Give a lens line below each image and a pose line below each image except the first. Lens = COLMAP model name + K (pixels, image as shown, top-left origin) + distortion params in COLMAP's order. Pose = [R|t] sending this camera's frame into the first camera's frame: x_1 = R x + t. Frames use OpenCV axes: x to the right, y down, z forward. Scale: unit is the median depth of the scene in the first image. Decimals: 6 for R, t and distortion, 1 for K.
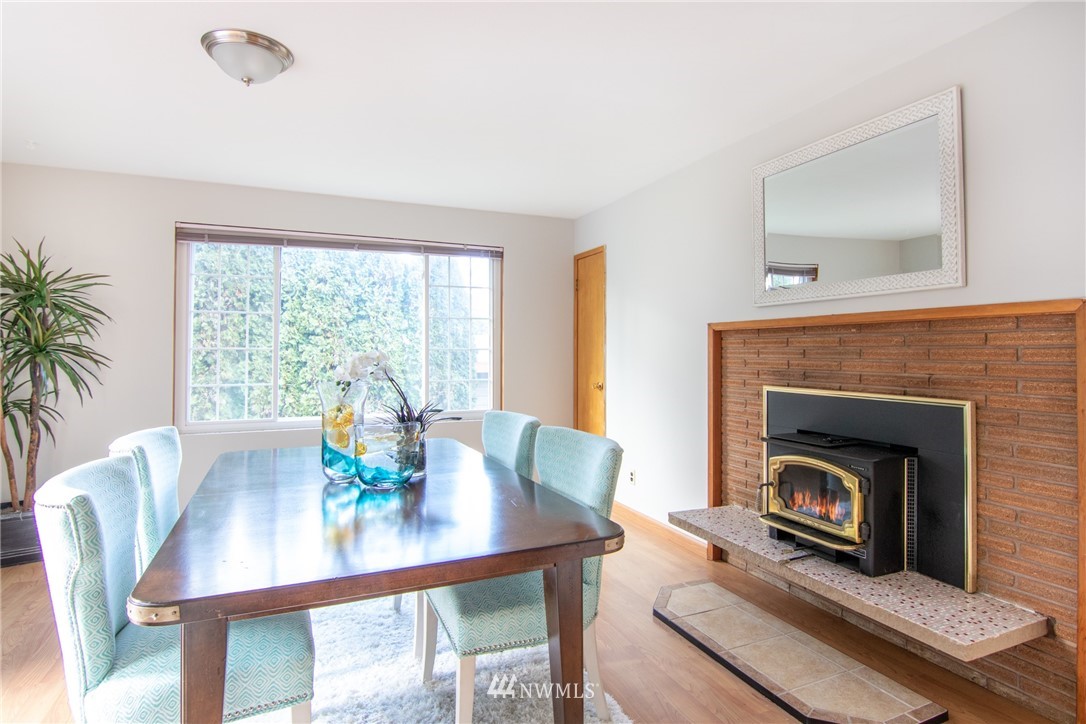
lens RADIAL K [[556.9, 0, 543.0], [0, 556.9, 362.0], [0, 0, 1]] dist [-0.020009, -0.000077]
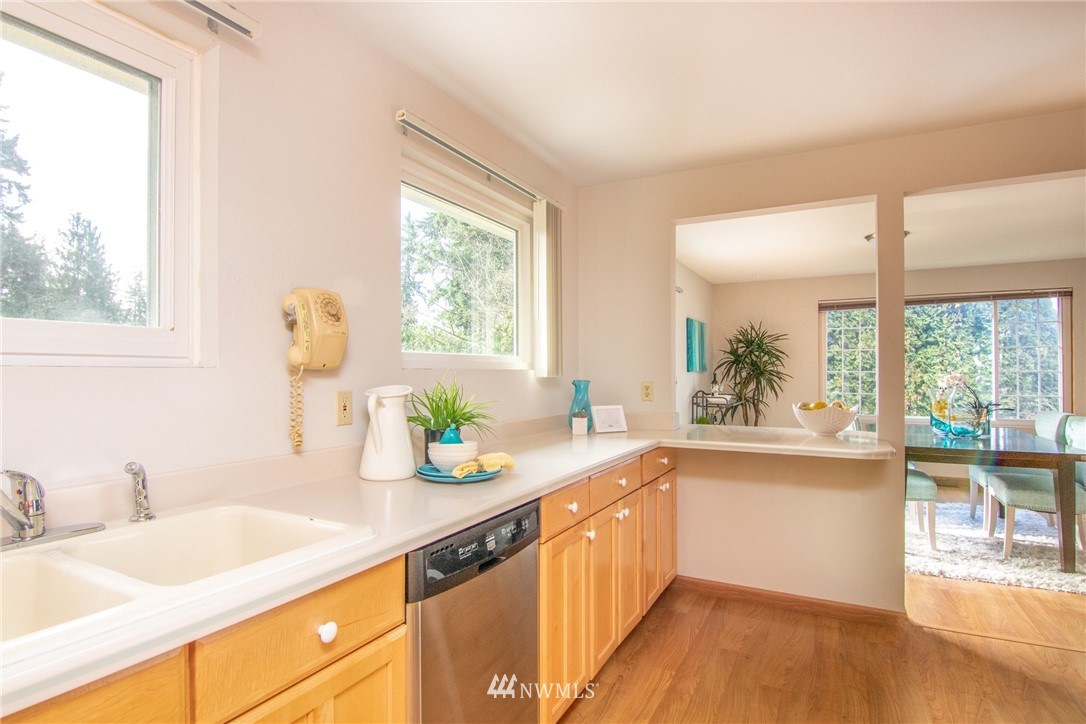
lens RADIAL K [[556.9, 0, 543.0], [0, 556.9, 362.0], [0, 0, 1]] dist [-0.020009, -0.000077]
pose [[0.612911, -0.018965, -0.789924, 0.081520], [-0.012427, 0.999357, -0.033636, 0.005917], [0.790054, 0.030432, 0.612281, -0.328500]]
